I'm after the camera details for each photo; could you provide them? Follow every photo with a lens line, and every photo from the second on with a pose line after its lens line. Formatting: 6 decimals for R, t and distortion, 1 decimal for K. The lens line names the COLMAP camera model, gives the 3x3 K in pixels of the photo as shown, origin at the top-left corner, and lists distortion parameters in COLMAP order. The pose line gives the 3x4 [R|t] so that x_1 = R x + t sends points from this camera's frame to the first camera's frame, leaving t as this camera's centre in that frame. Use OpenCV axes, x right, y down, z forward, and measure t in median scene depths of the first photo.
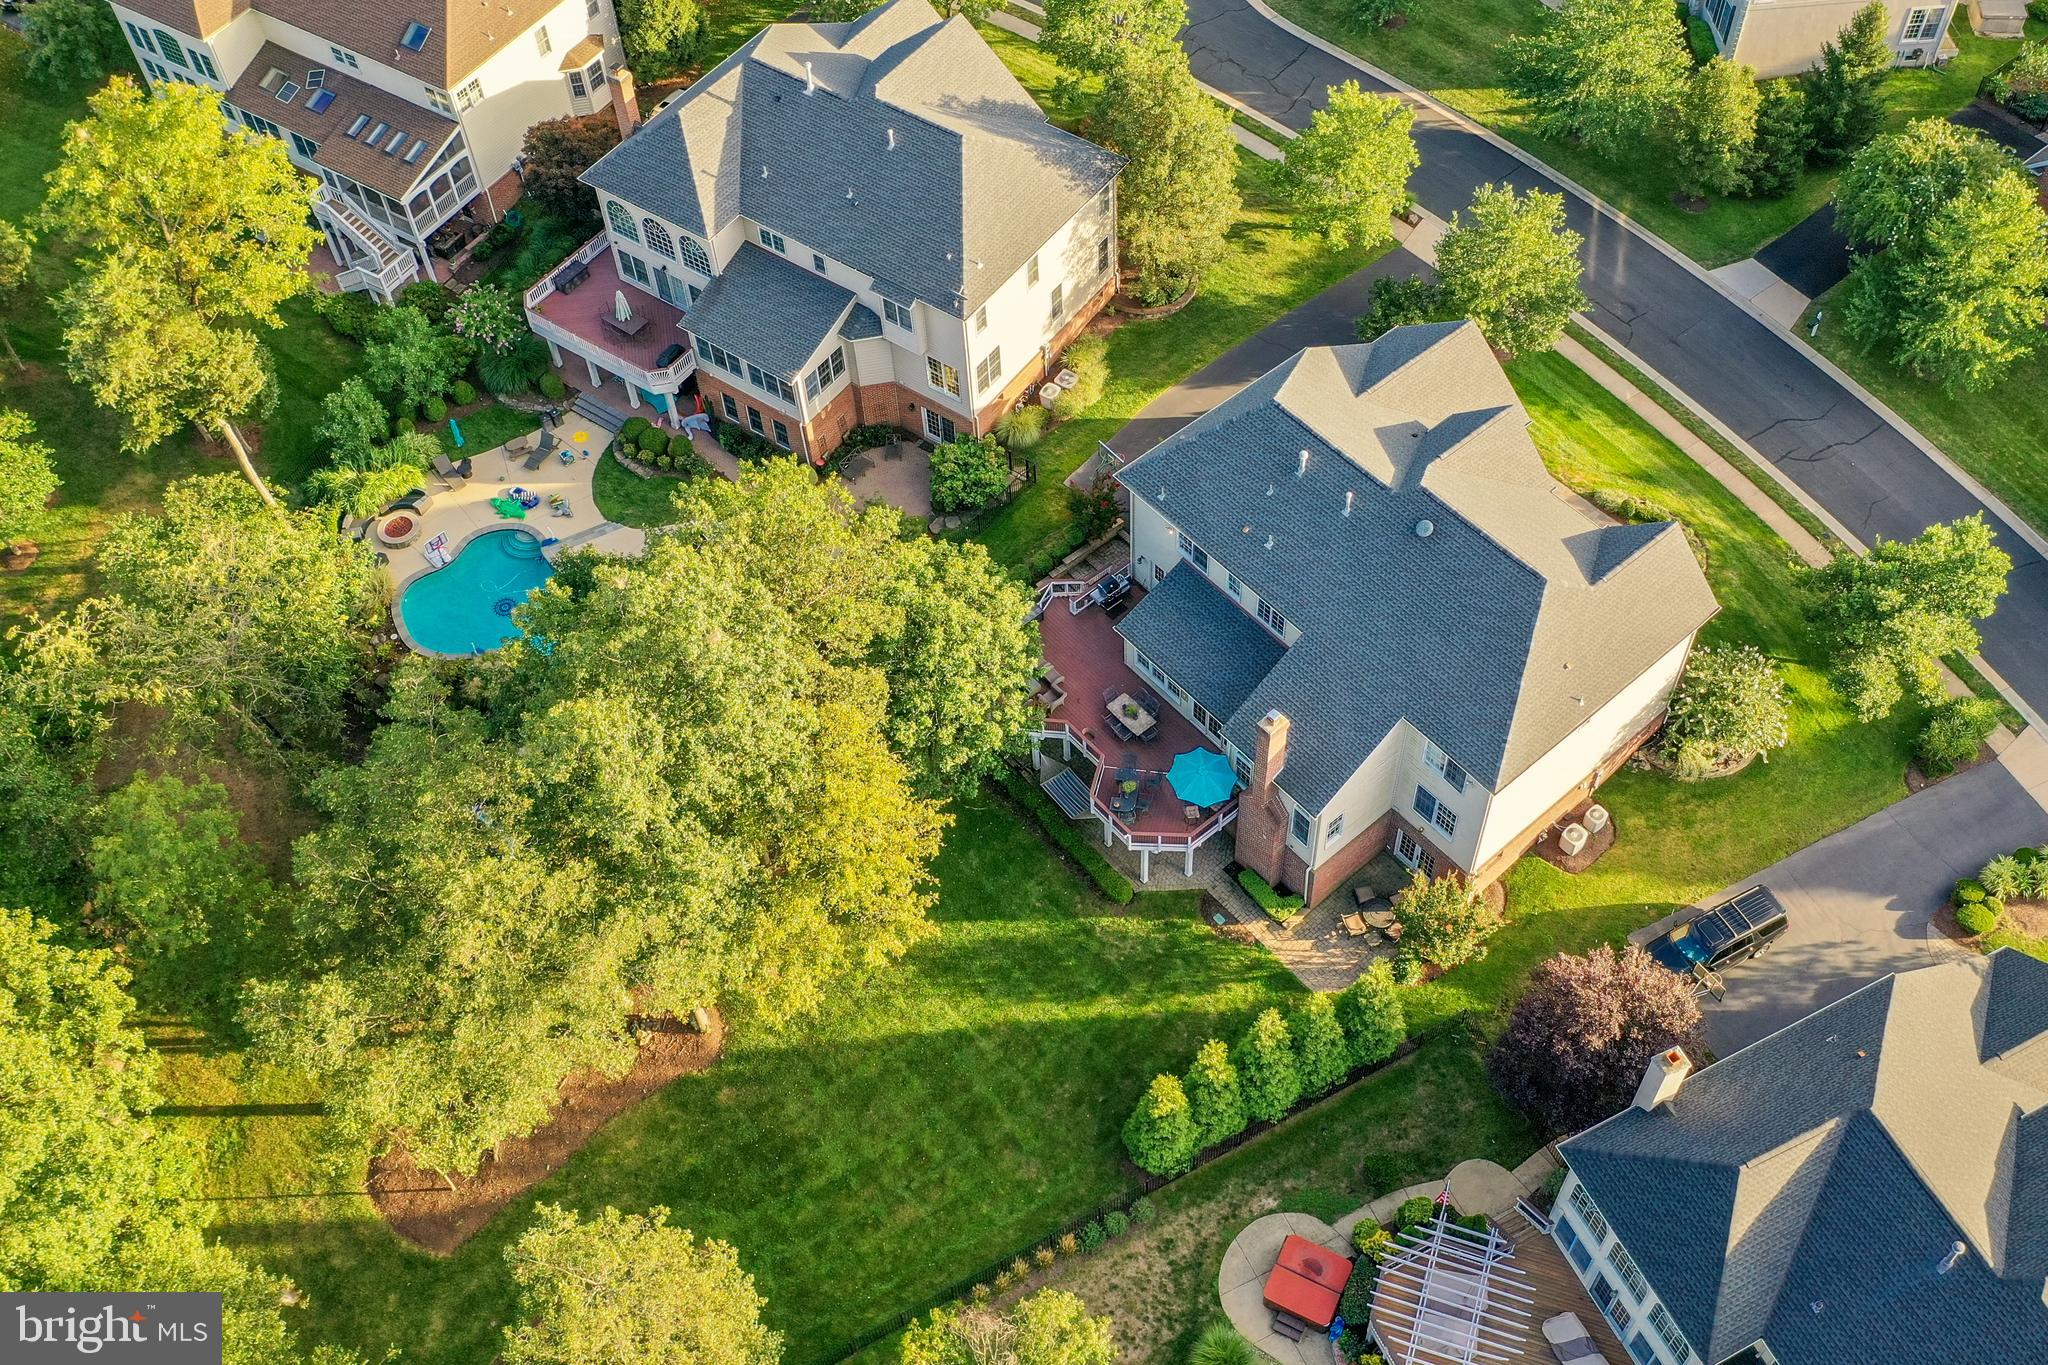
lens RADIAL K [[1781.5, 0, 1061.7], [0, 1781.5, 681.8], [0, 0, 1]] dist [-0.005354, 0.003241]
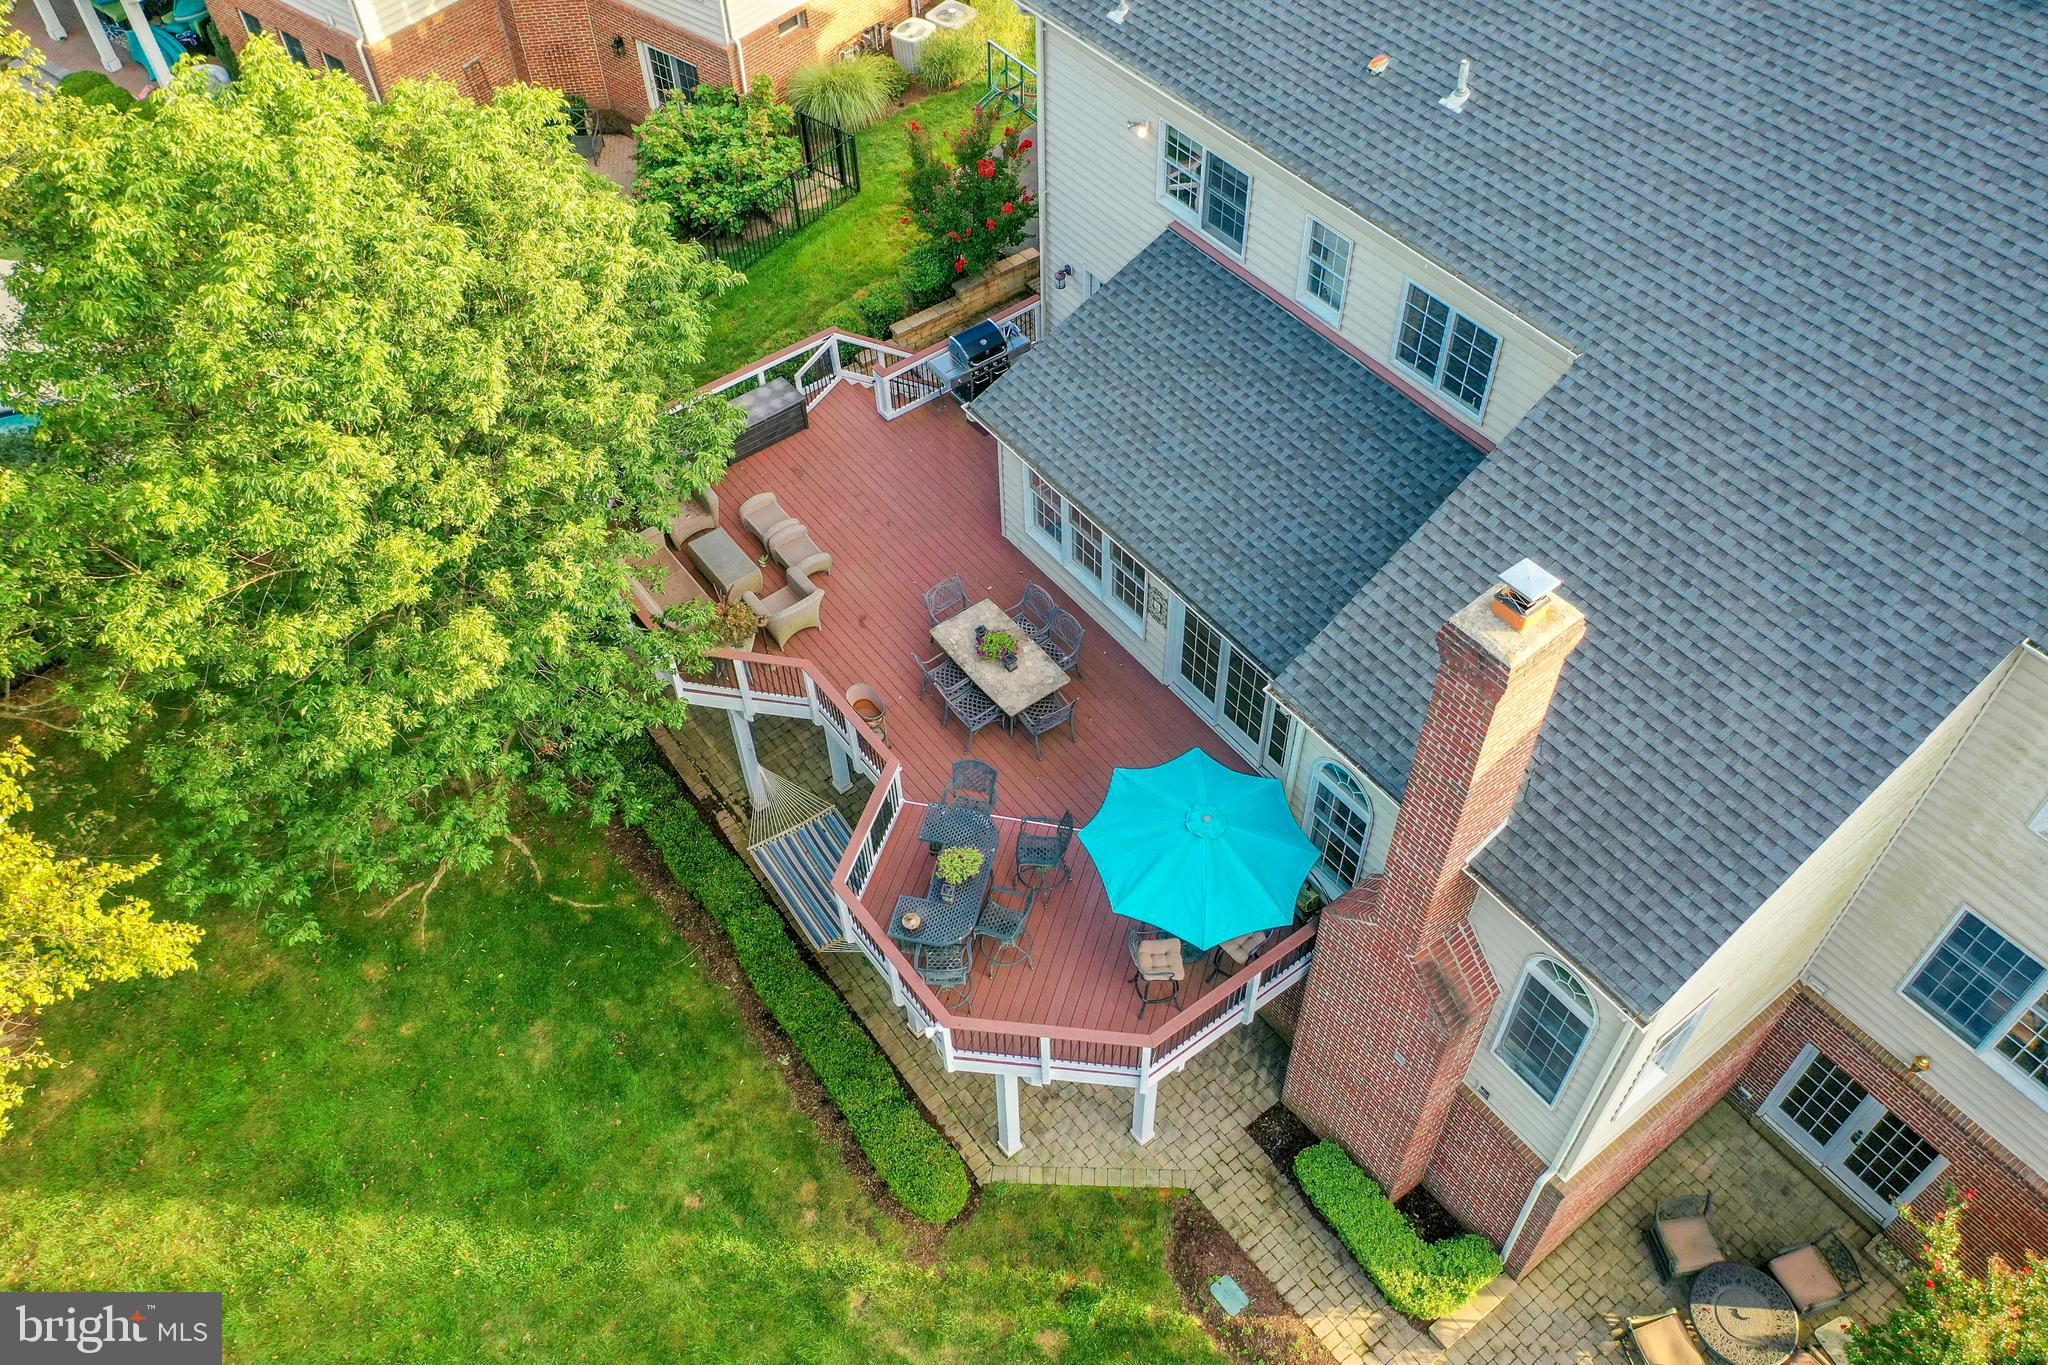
lens RADIAL K [[1606.2, 0, 999.0], [0, 1606.2, 708.0], [0, 0, 1]] dist [-0.003894, 0.002287]
pose [[0.997710, 0.054079, -0.040621, 0.052917], [-0.055953, 0.997349, -0.046514, 0.043500], [0.037998, 0.048681, 0.998091, 0.703771]]
